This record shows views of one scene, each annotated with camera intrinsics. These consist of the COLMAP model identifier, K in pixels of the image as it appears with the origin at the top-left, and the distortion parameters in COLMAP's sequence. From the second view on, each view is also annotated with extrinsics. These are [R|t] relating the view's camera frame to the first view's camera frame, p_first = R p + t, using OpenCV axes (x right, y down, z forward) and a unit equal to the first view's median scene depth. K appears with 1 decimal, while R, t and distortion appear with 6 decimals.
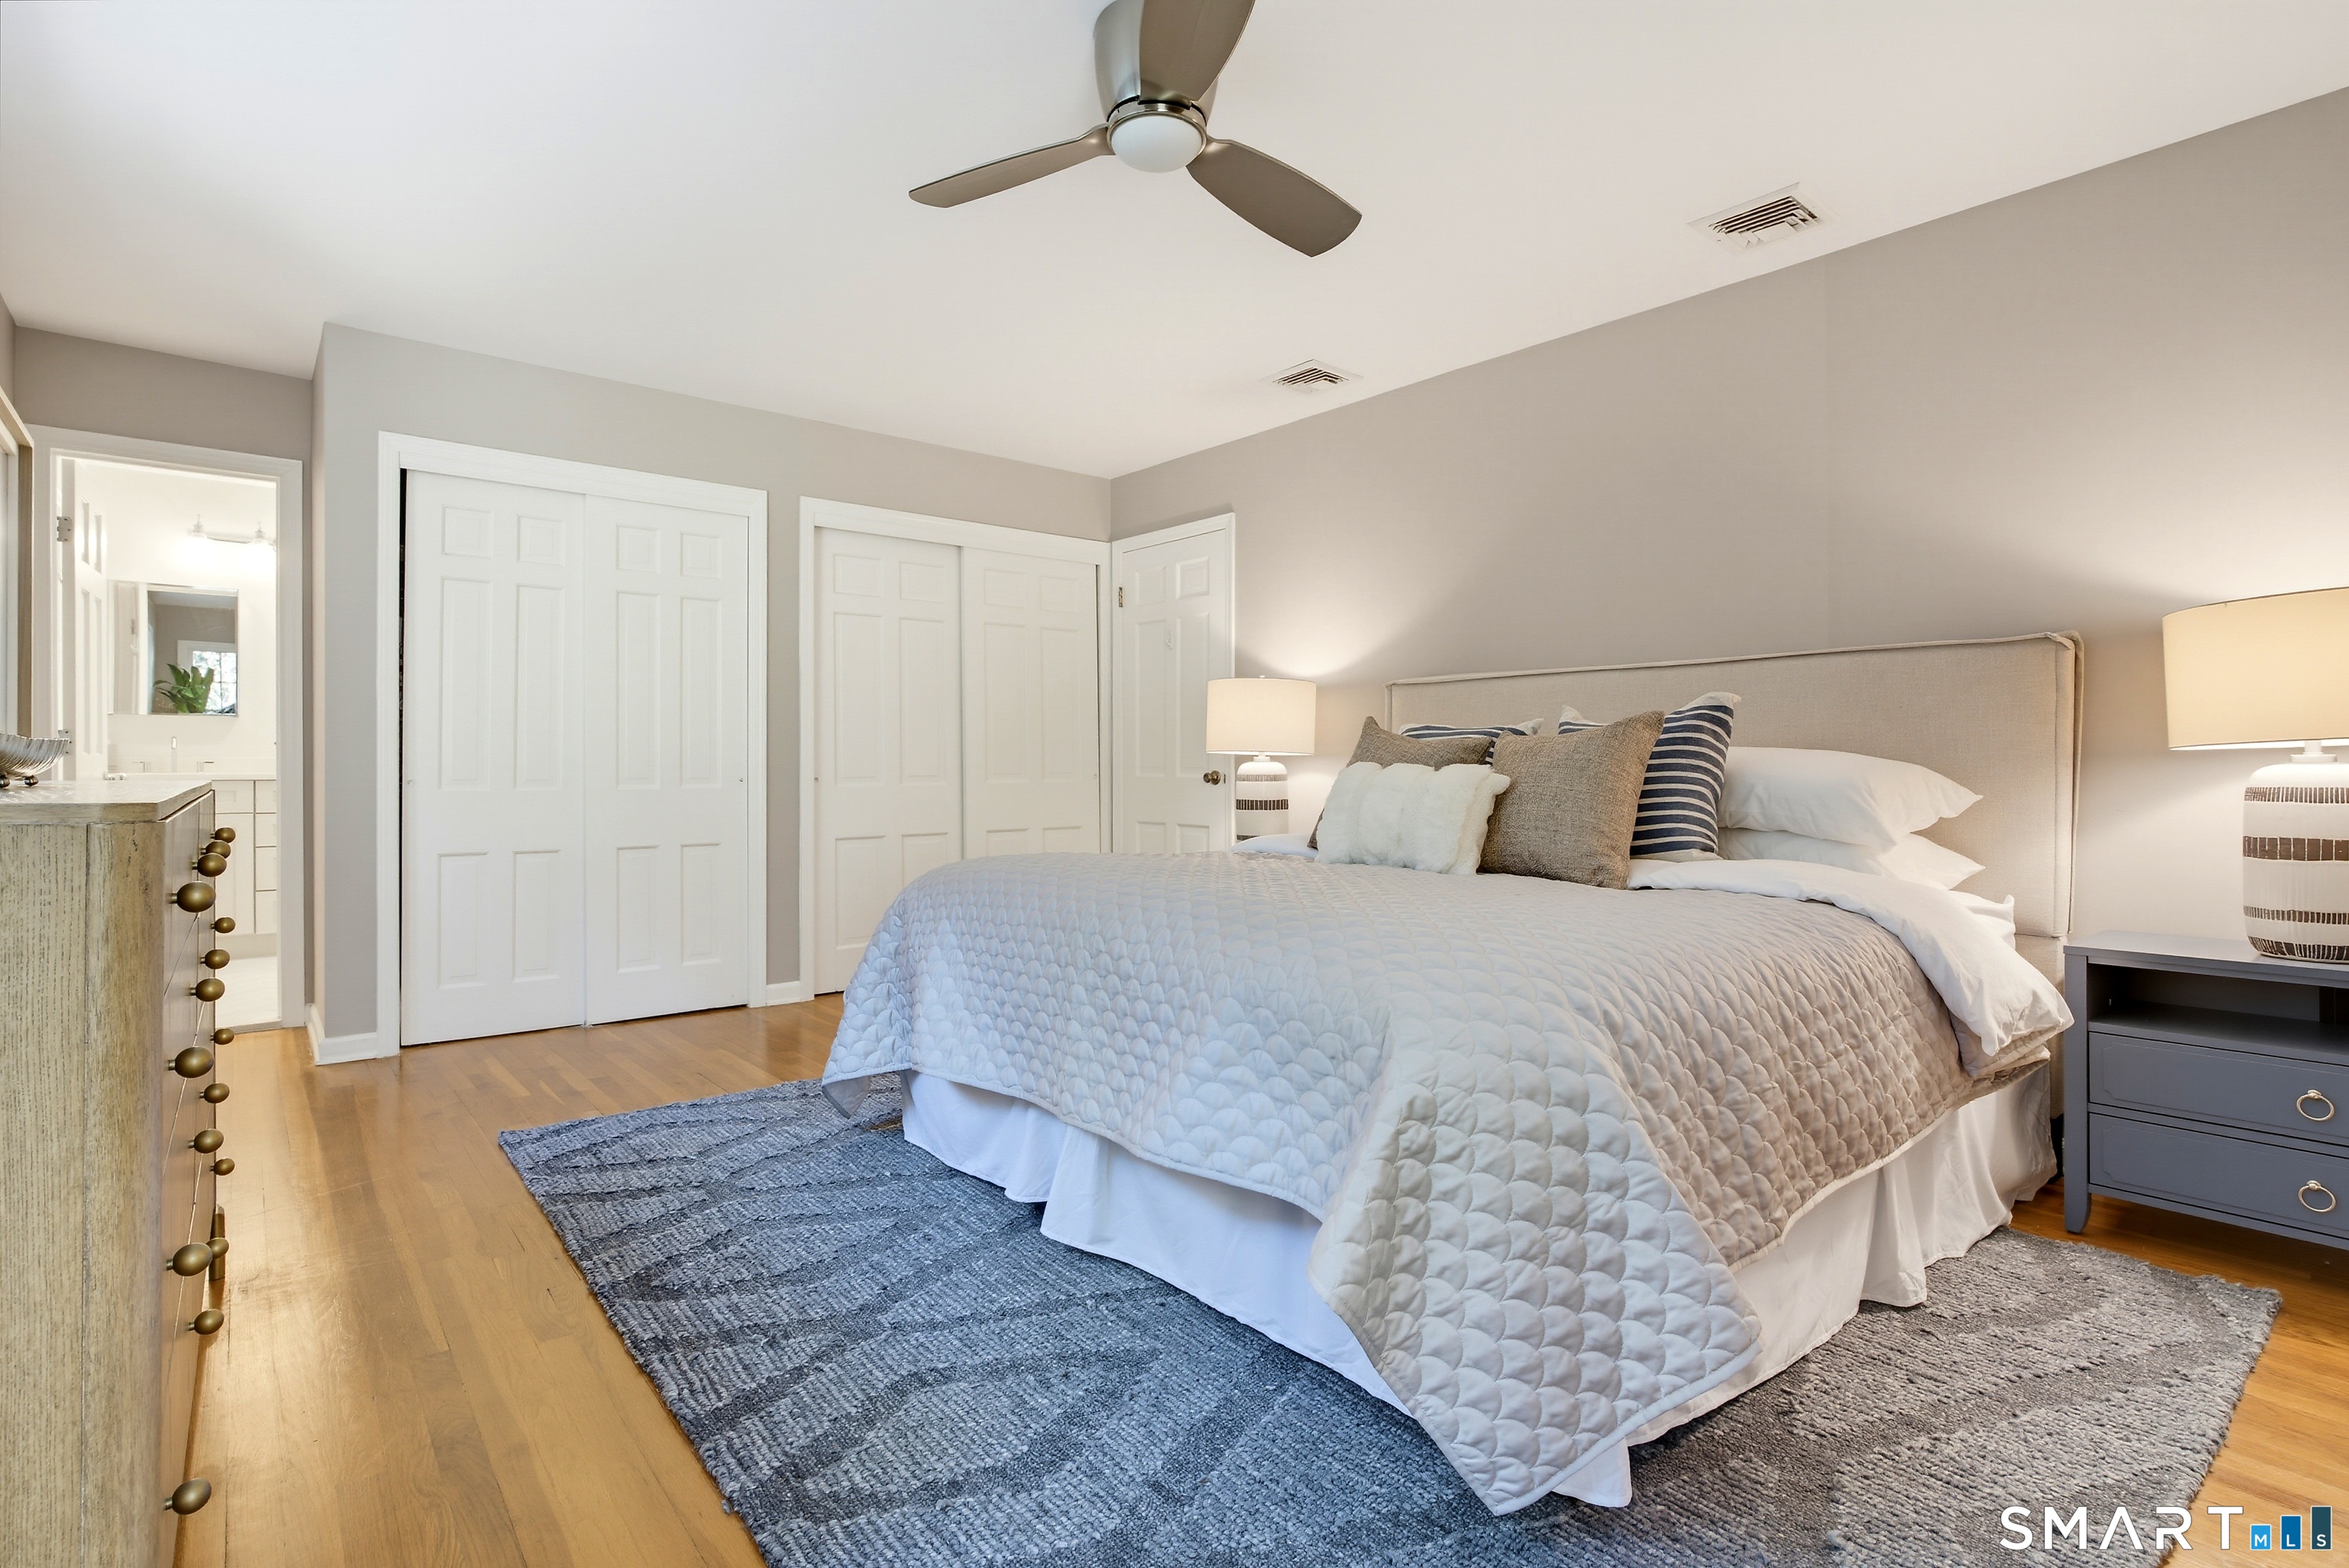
lens RADIAL K [[1141.8, 0, 1183.6], [0, 1141.8, 772.6], [0, 0, 1]] dist [-0.027760, -0.000216]
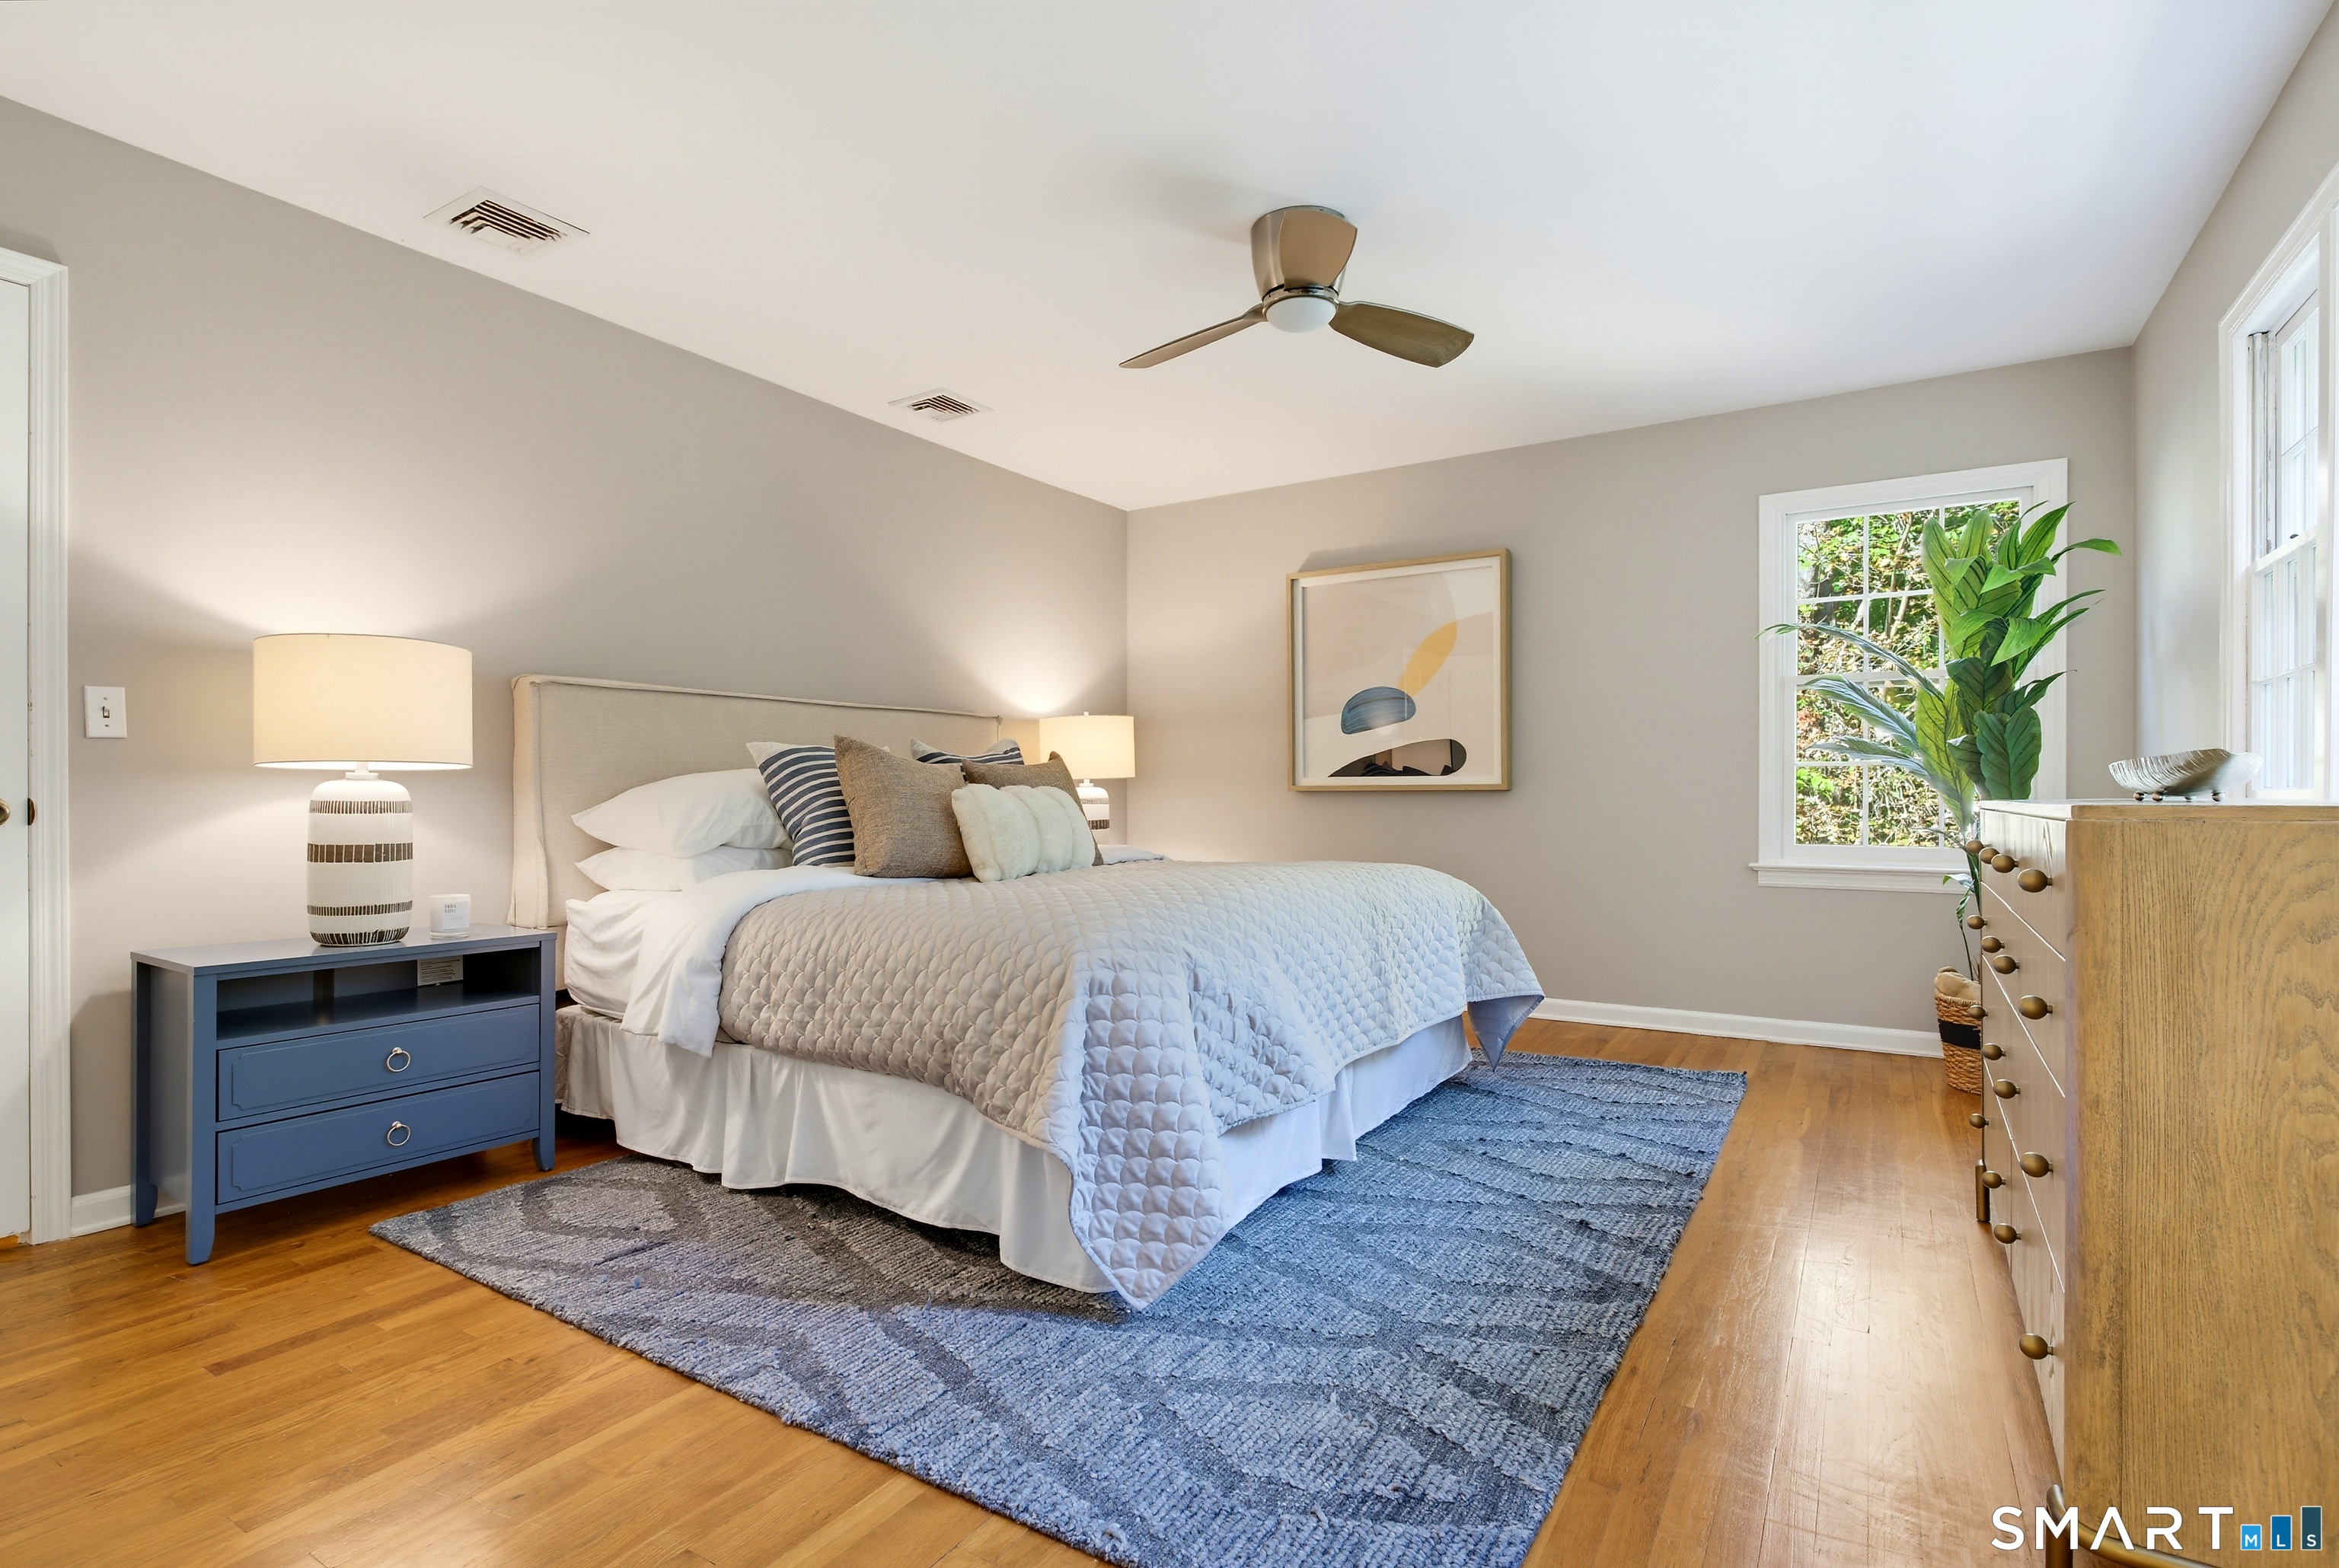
lens RADIAL K [[1136.9, 0, 1162.5], [0, 1136.9, 789.5], [0, 0, 1]] dist [-0.027760, -0.000216]
pose [[-0.301805, -0.005098, 0.953356, -1.284900], [0.006428, 0.999952, 0.007382, -0.009242], [-0.953348, 0.008356, -0.301757, 1.632561]]
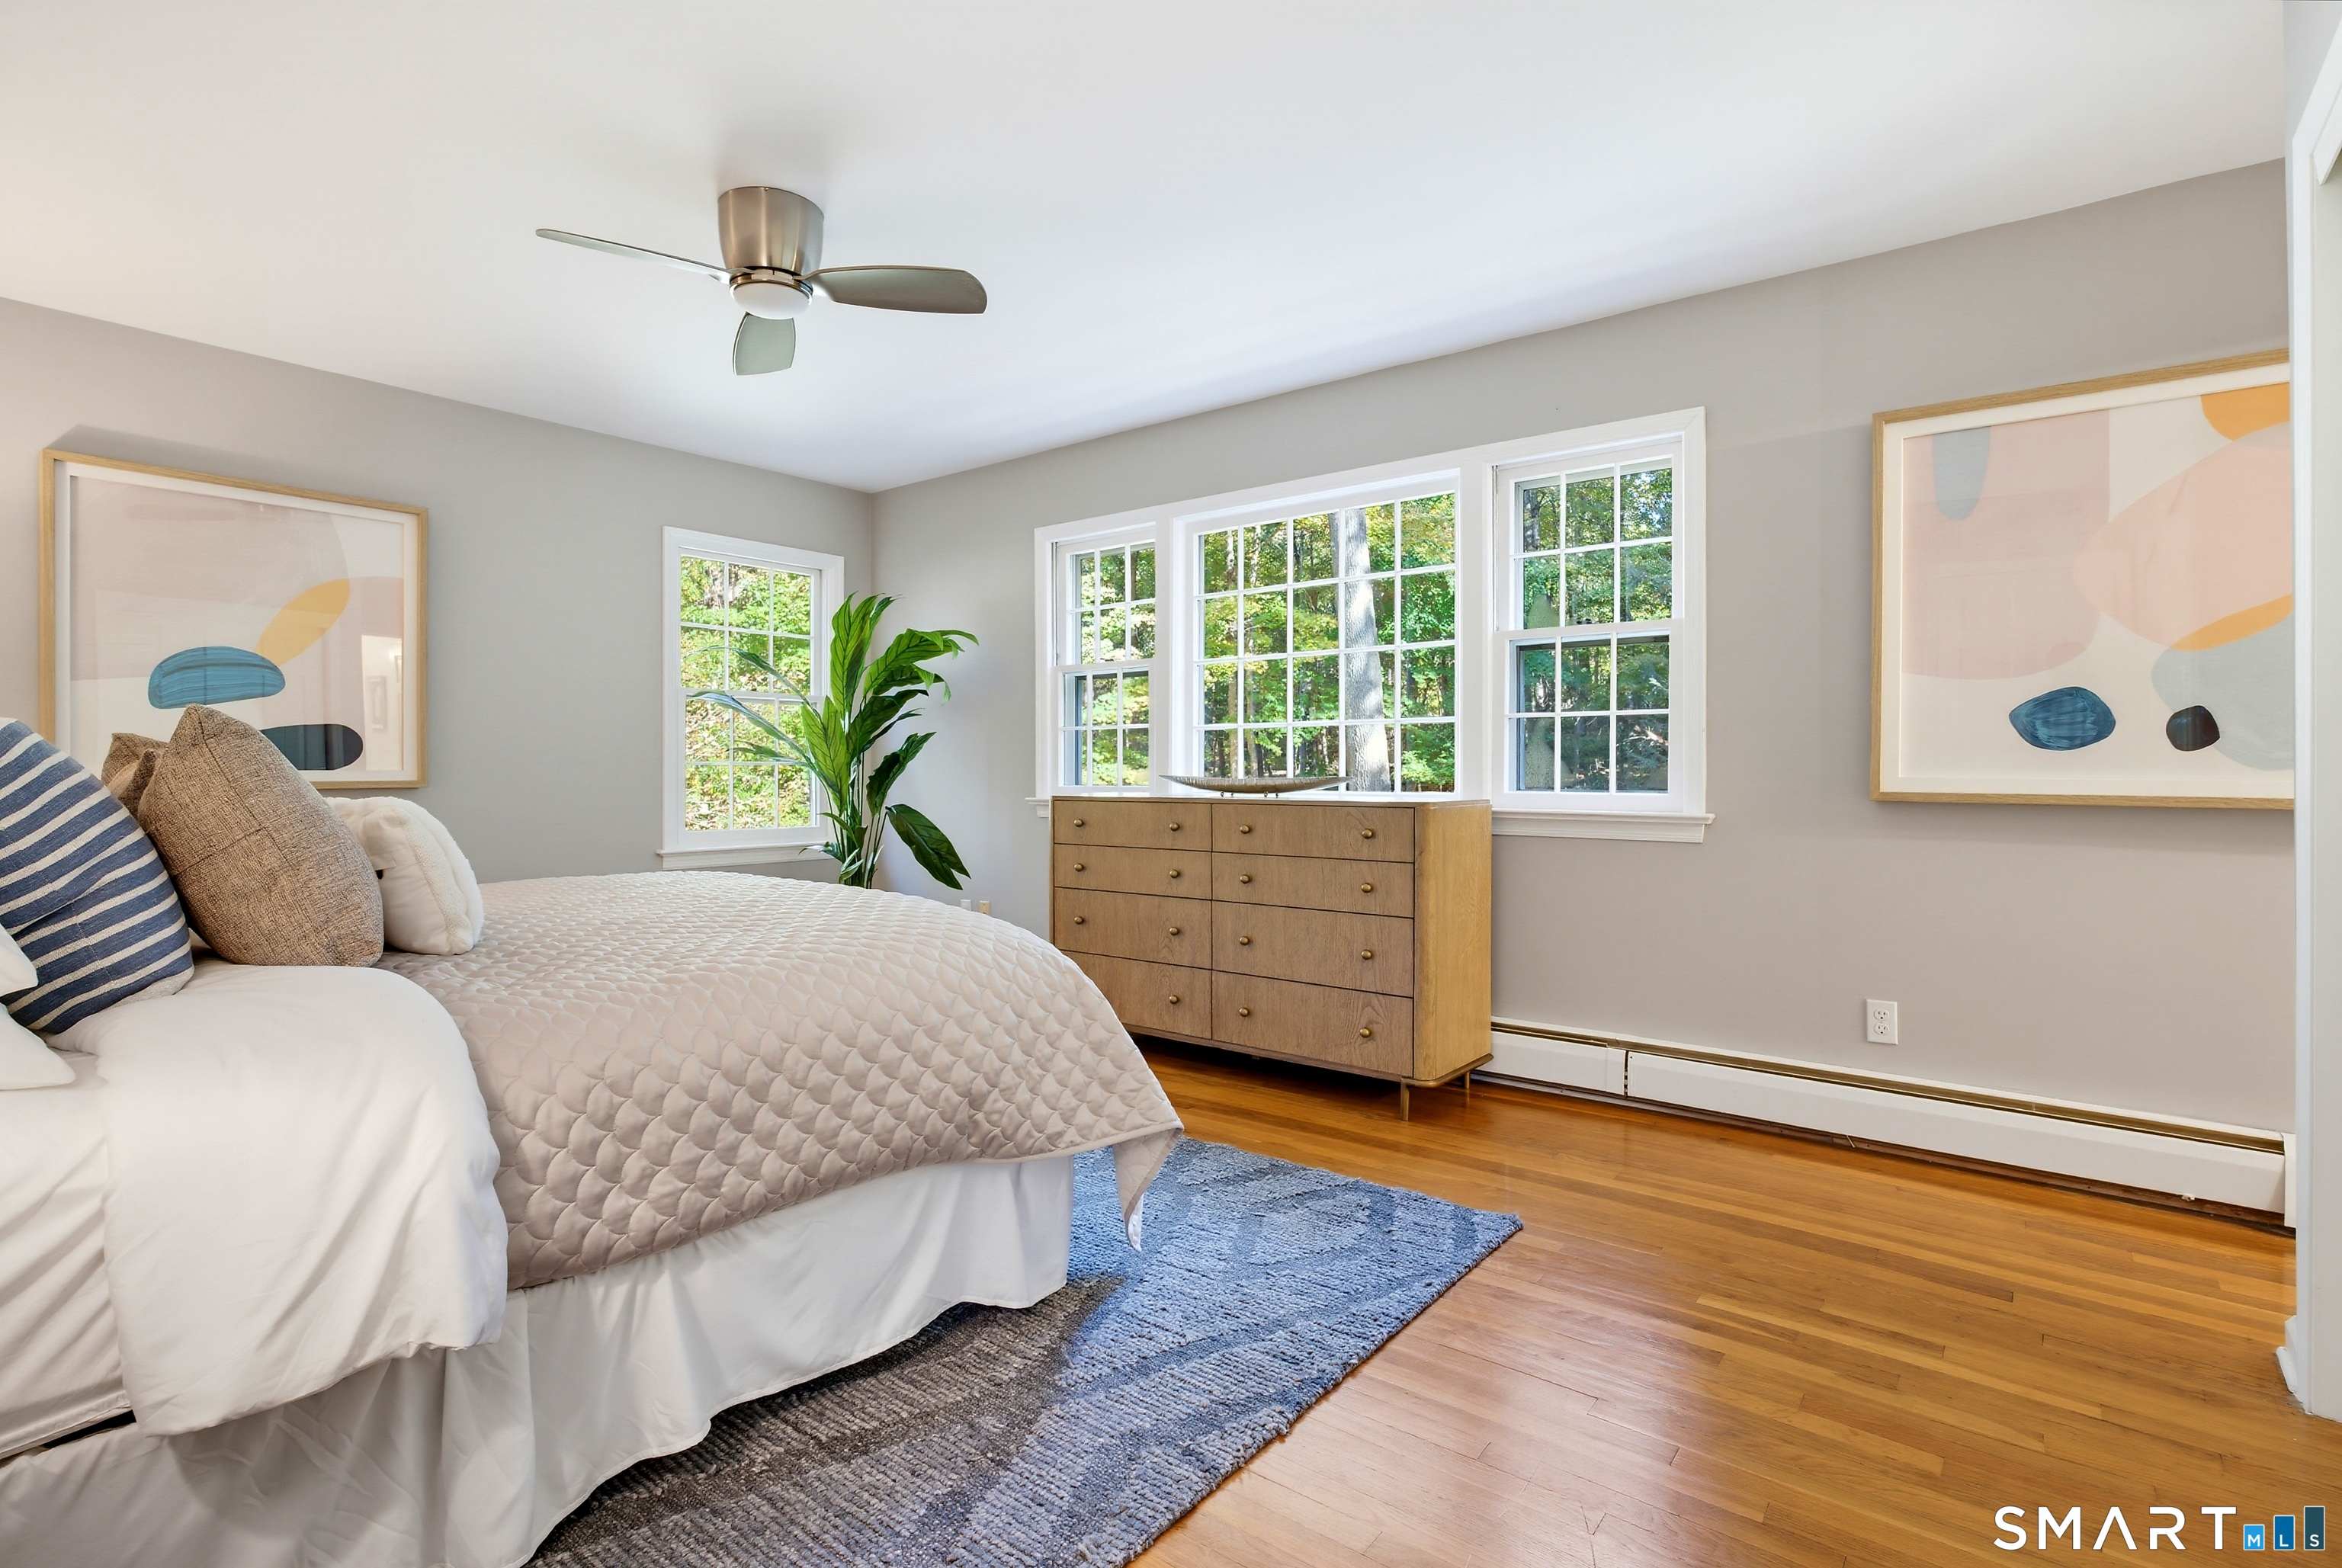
lens RADIAL K [[1138.4, 0, 1154.2], [0, 1138.4, 771.8], [0, 0, 1]] dist [-0.027760, -0.000216]
pose [[-0.980463, -0.004145, -0.196659, -0.215089], [-0.006260, 0.999929, 0.010132, -0.039386], [0.196603, 0.011165, -0.980420, 2.407413]]
